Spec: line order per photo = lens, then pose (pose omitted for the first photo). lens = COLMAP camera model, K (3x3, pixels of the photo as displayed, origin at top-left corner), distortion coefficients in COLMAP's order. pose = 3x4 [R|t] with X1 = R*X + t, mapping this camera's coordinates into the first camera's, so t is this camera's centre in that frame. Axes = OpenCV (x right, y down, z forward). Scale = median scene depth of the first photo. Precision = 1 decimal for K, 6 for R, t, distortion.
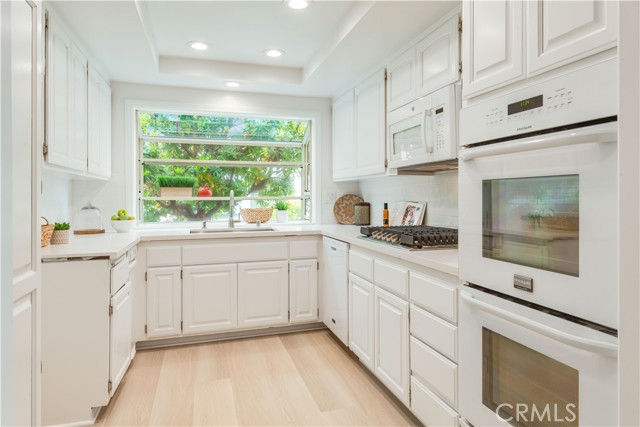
lens RADIAL K [[387.5, 0, 319.3], [0, 387.5, 193.6], [0, 0, 1]] dist [0.000814, 0.000625]
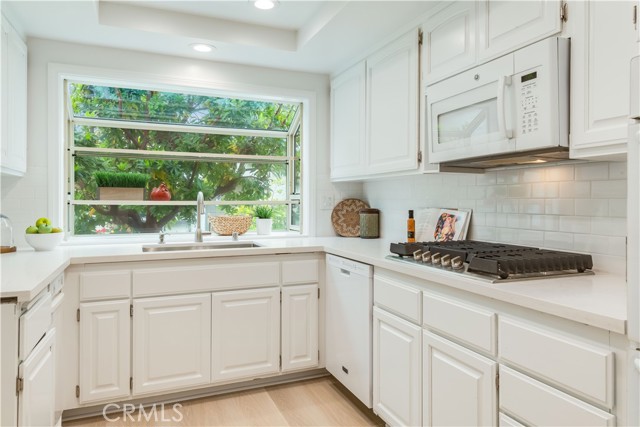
lens RADIAL K [[432.4, 0, 320.8], [0, 432.4, 198.5], [0, 0, 1]] dist [0.006680, -0.001673]
pose [[0.995530, 0.005616, 0.094277, -0.082488], [-0.005777, 0.999982, 0.001435, 0.001645], [-0.094267, -0.001973, 0.995545, 0.173493]]
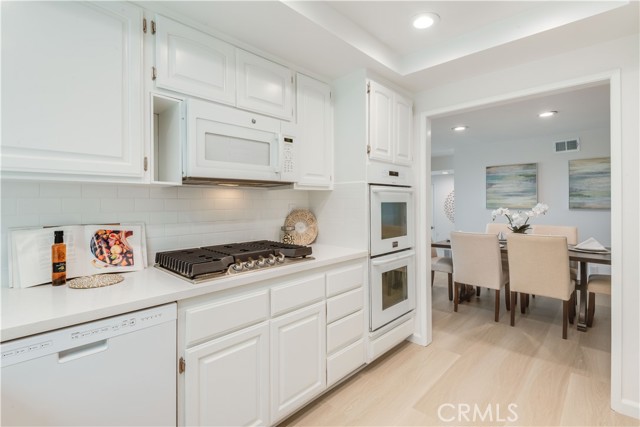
lens RADIAL K [[302.4, 0, 315.6], [0, 302.4, 203.7], [0, 0, 1]] dist [-0.001347, -0.001290]
pose [[-0.486230, 0.004631, 0.873818, -0.345827], [0.002381, 0.999989, -0.003975, -0.009584], [-0.873827, 0.000148, -0.486236, 0.884660]]
